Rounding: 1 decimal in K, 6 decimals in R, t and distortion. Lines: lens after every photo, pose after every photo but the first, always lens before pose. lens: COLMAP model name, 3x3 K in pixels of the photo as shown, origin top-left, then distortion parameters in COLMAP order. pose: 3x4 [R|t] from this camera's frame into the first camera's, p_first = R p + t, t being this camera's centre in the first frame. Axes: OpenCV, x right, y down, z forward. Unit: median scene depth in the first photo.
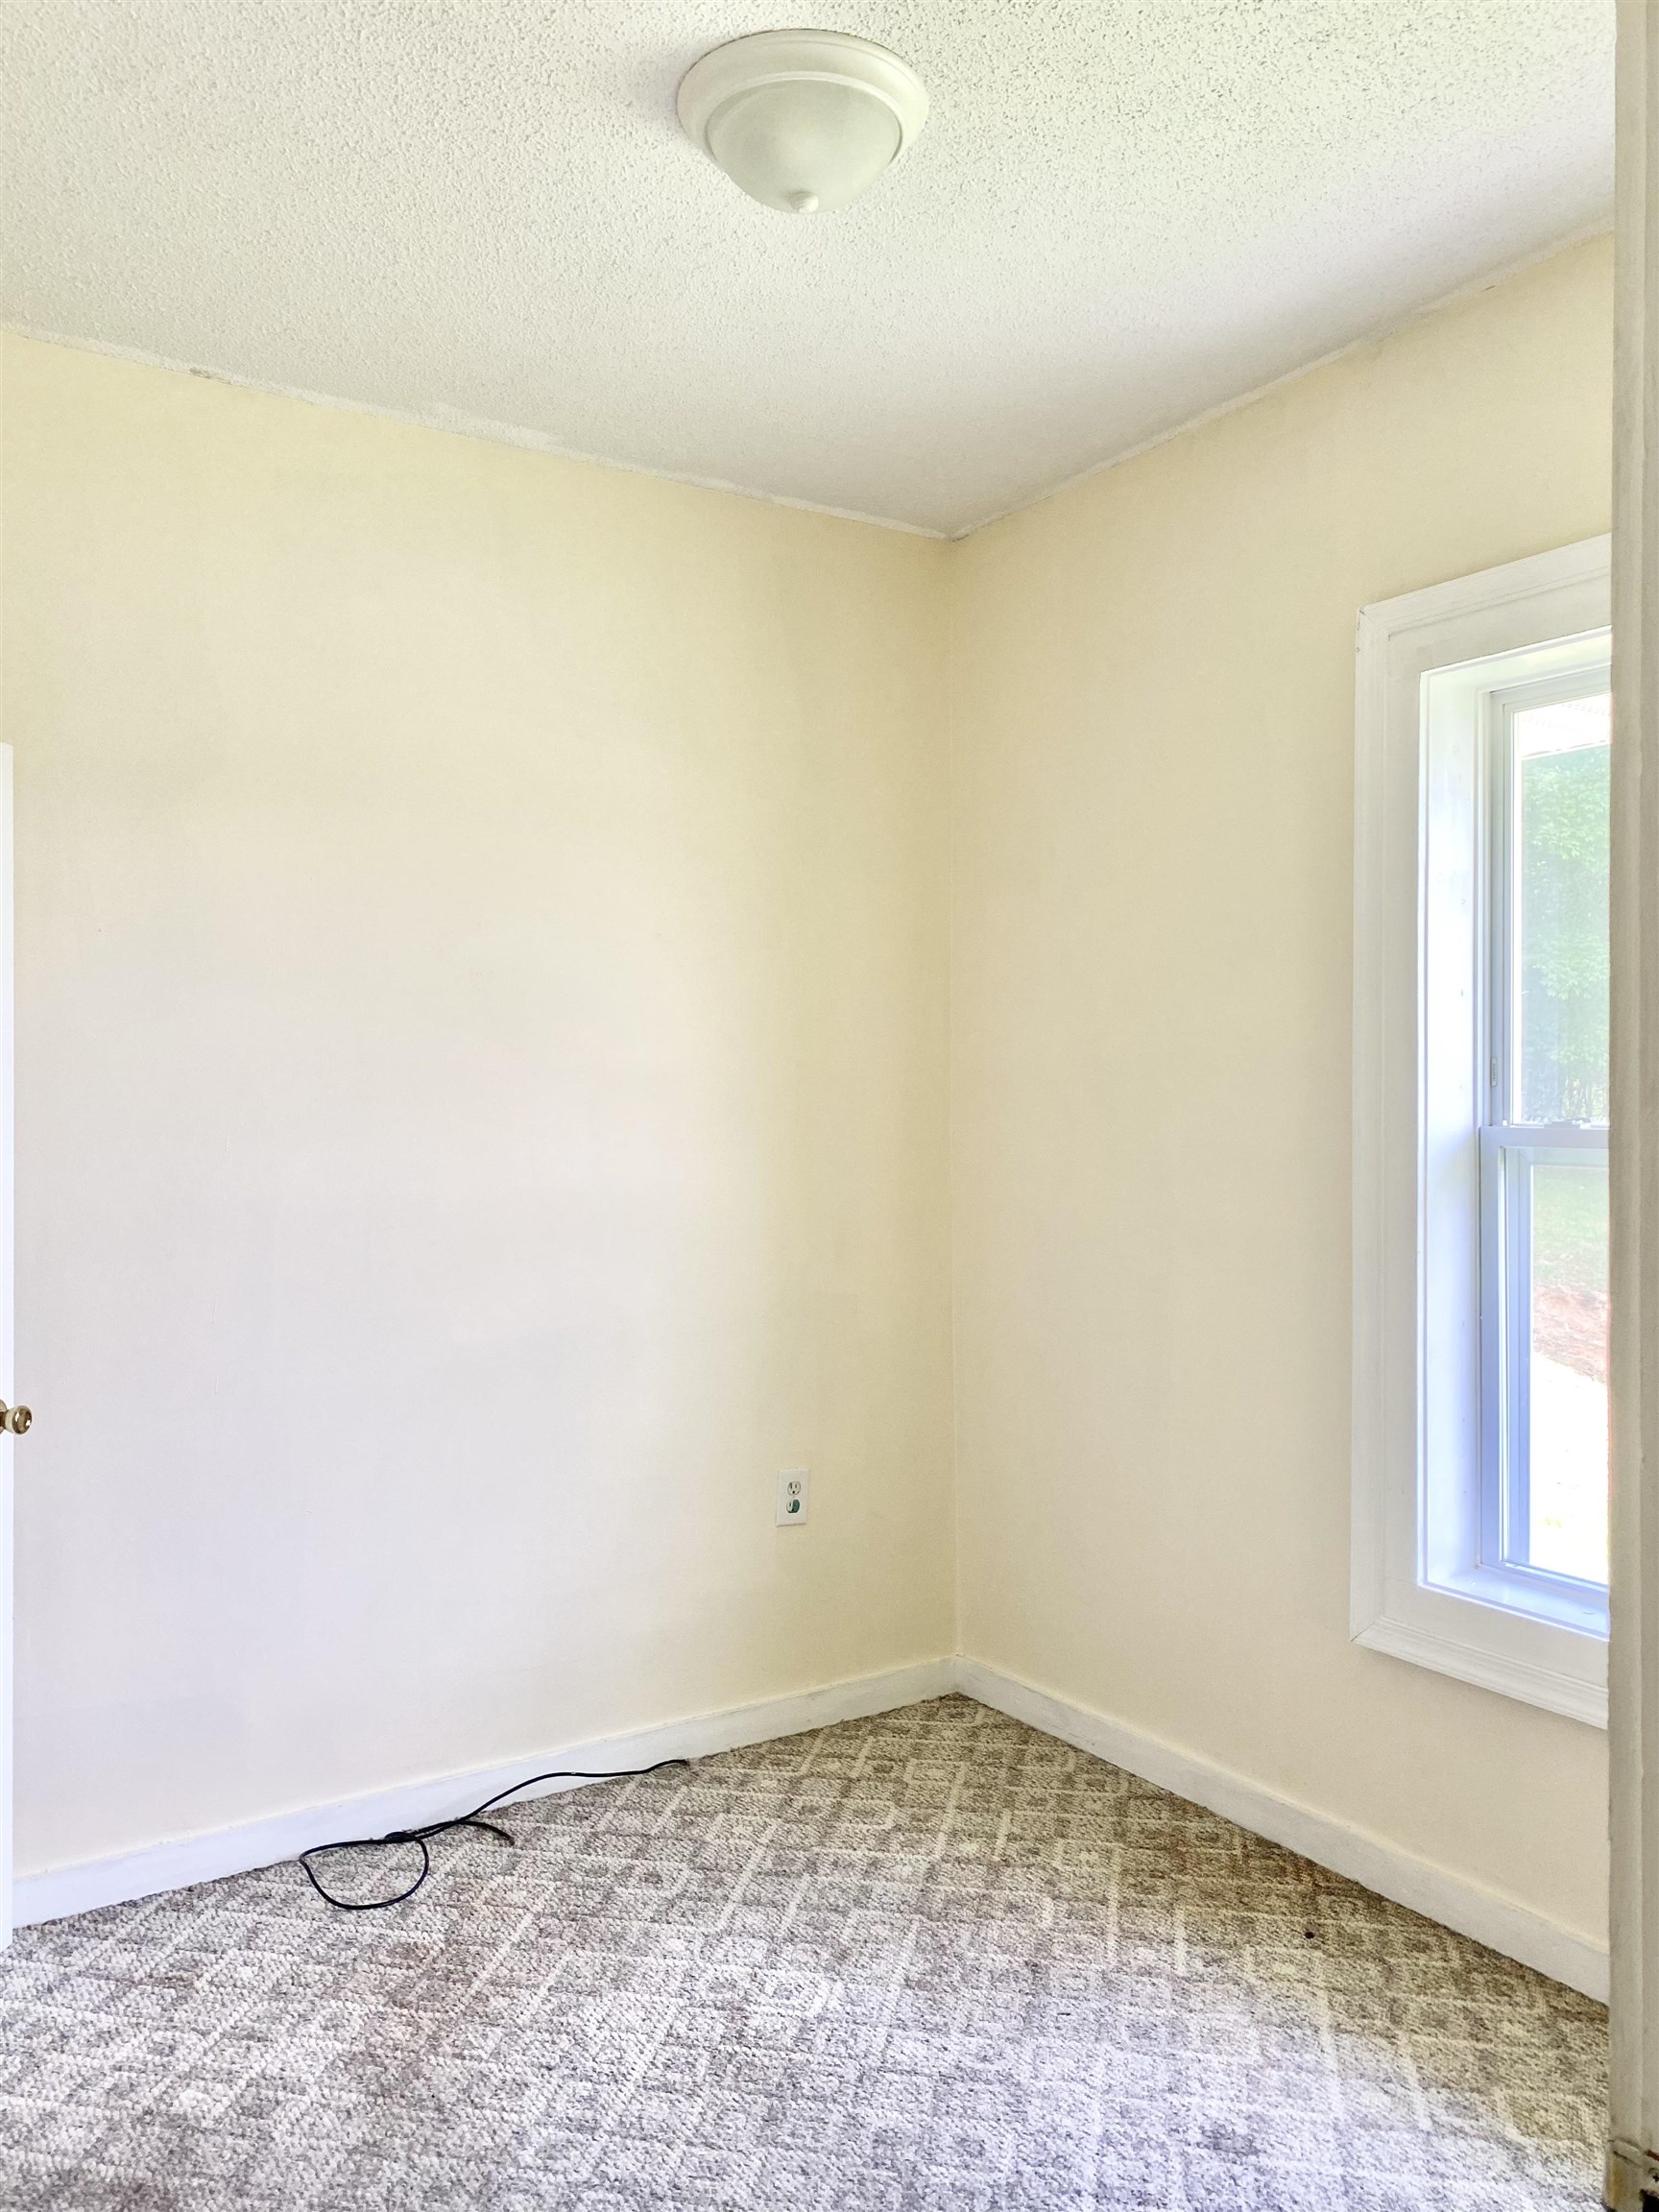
lens RADIAL K [[1672.8, 0, 829.1], [0, 1672.8, 1090.2], [0, 0, 1]] dist [0.016865, -0.014741]
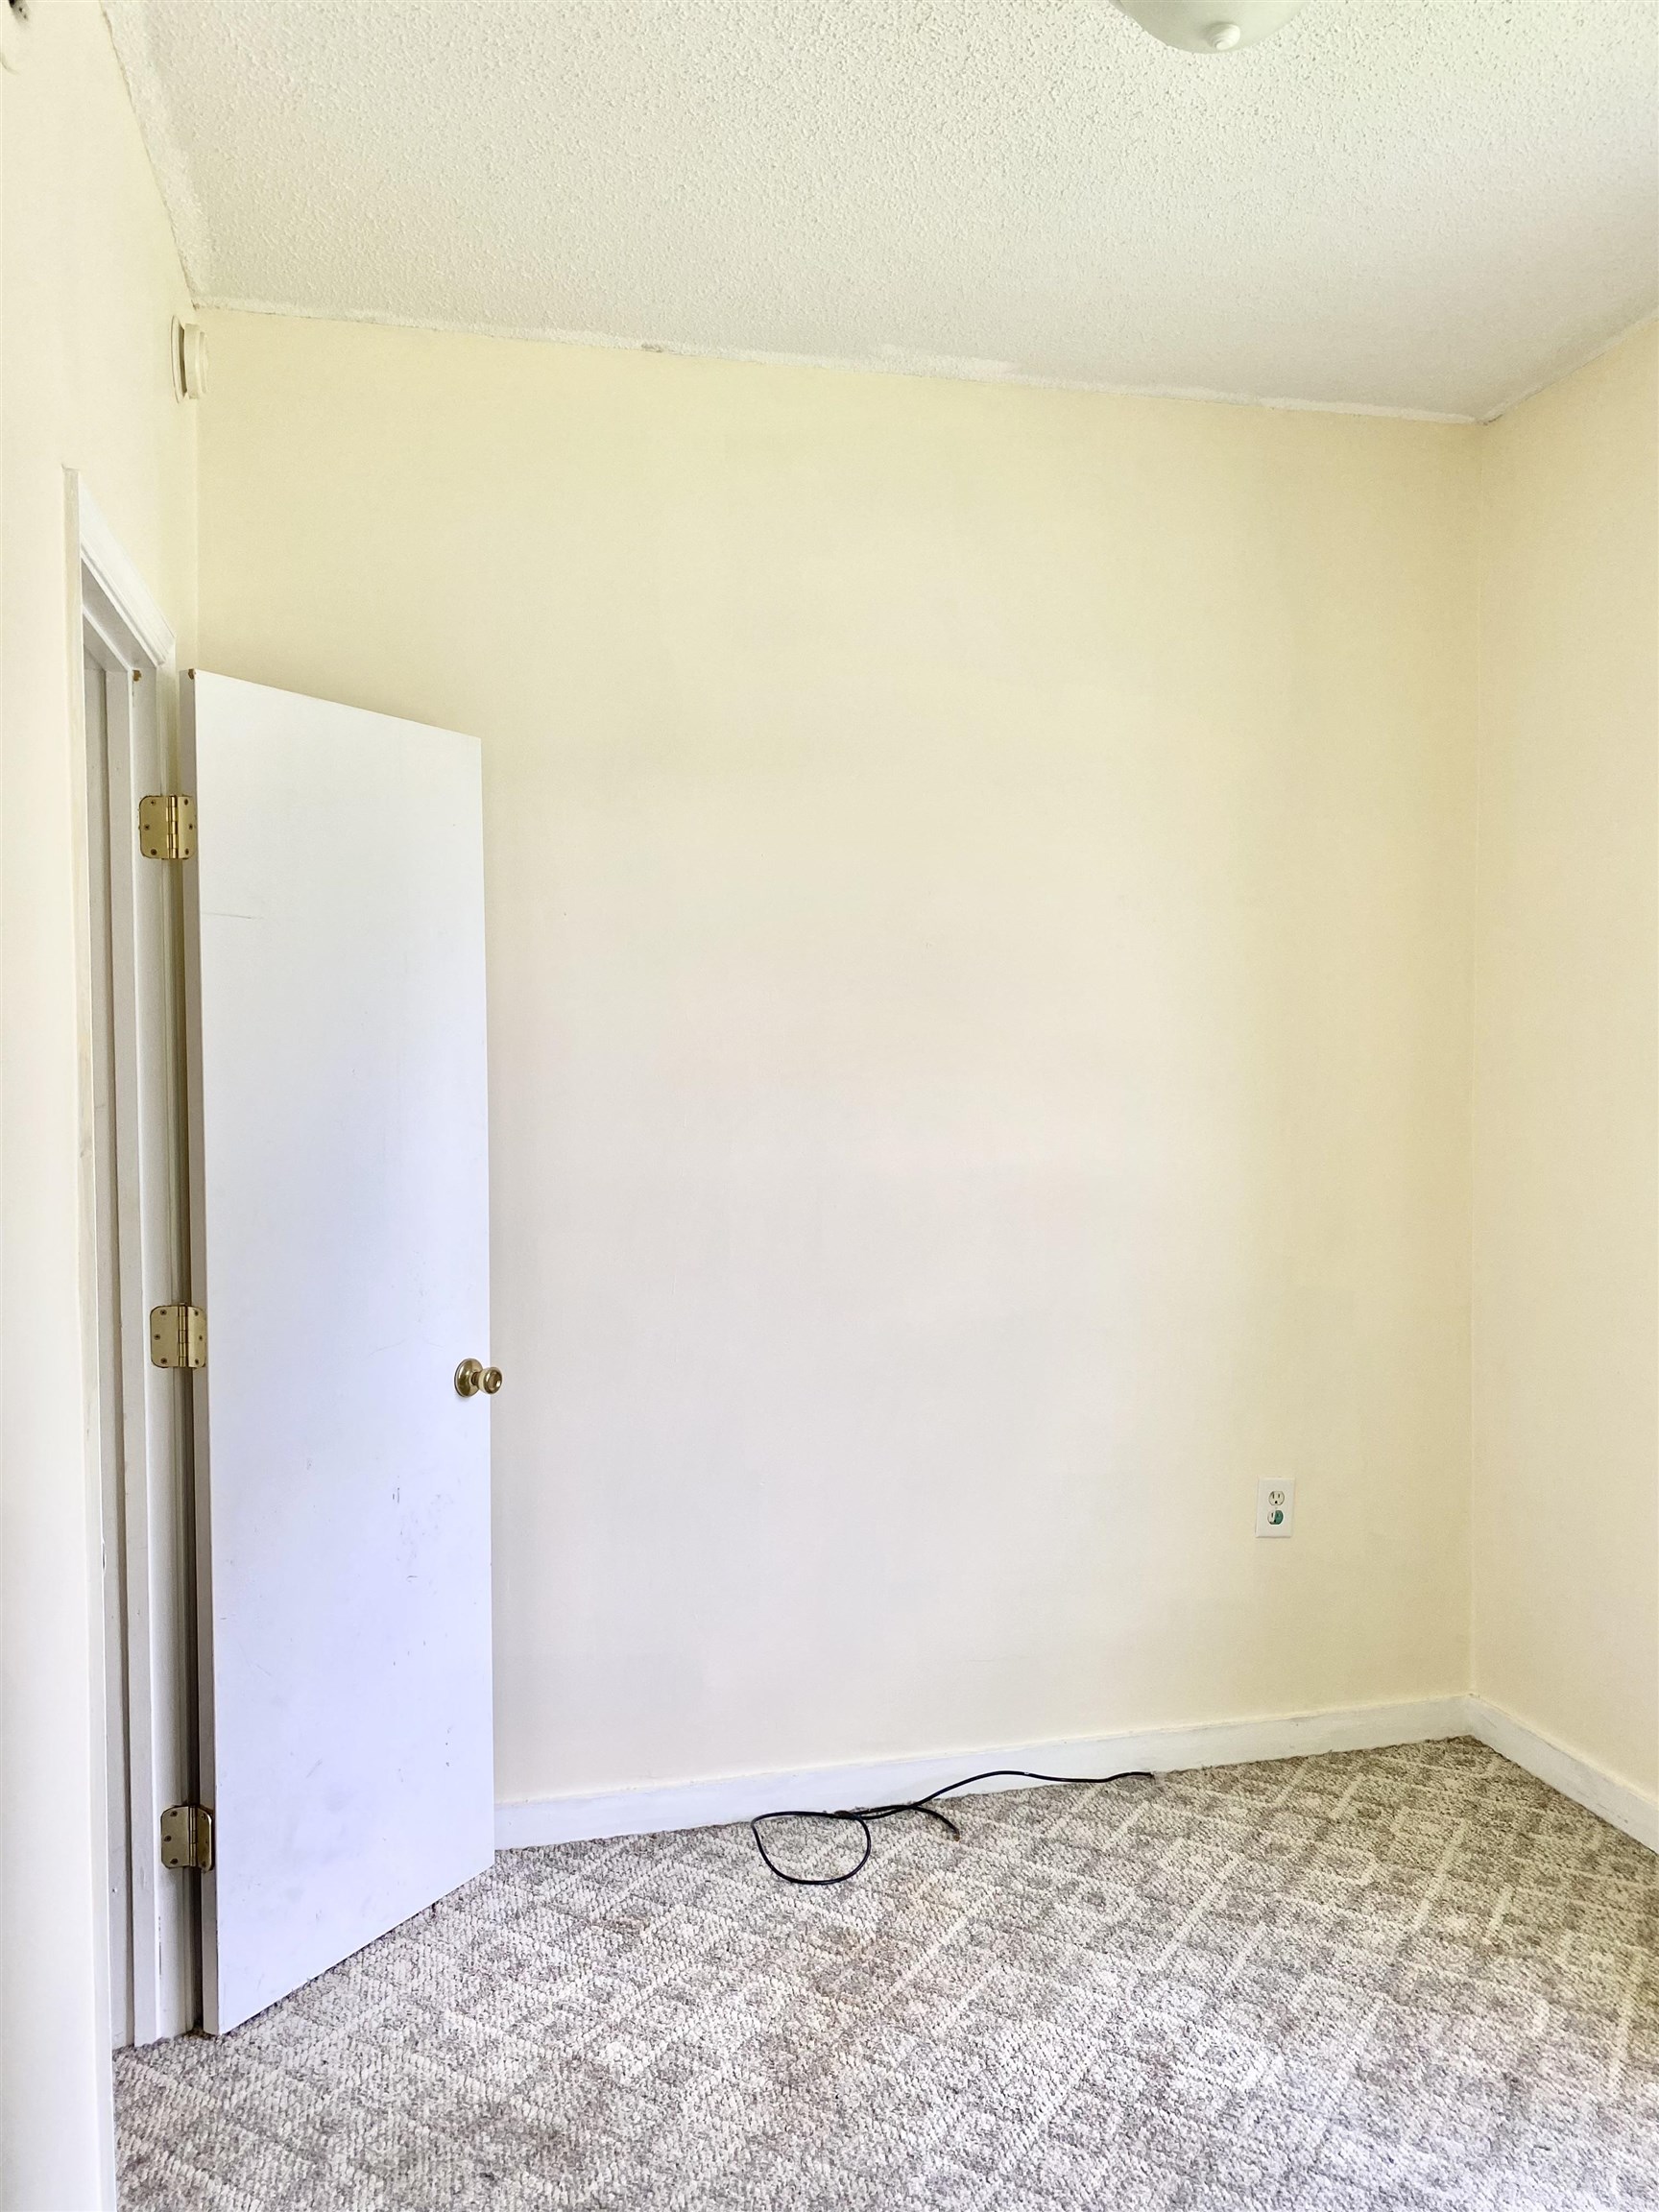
lens RADIAL K [[1672.8, 0, 834.2], [0, 1672.8, 1125.6], [0, 0, 1]] dist [0.016865, -0.014741]
pose [[0.943769, 0.011438, -0.330409, 0.067774], [0.004612, 0.998849, 0.047750, -0.014105], [0.330575, -0.046589, 0.942629, 0.082041]]
